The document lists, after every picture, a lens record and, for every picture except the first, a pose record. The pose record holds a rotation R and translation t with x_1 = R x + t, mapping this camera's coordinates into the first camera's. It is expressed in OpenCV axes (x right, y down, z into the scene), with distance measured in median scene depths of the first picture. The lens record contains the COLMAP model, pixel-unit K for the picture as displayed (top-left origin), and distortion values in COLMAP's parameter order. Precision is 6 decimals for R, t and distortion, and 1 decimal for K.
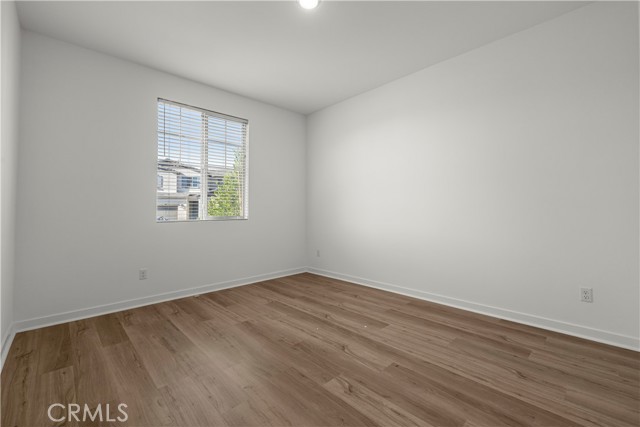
lens RADIAL K [[272.2, 0, 319.5], [0, 272.2, 212.7], [0, 0, 1]] dist [-0.004799, -0.000089]
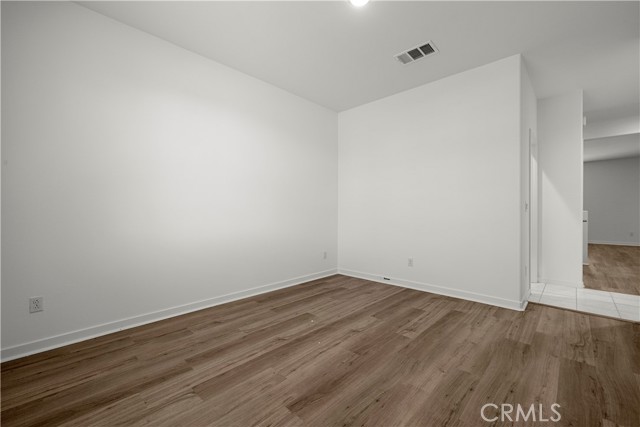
lens RADIAL K [[272.2, 0, 319.5], [0, 272.2, 212.8], [0, 0, 1]] dist [-0.004799, -0.000089]
pose [[-0.055458, 0.000980, 0.998461, -0.887001], [0.007298, 0.999973, -0.000576, -0.001001], [-0.998434, 0.007255, -0.055464, 1.028093]]
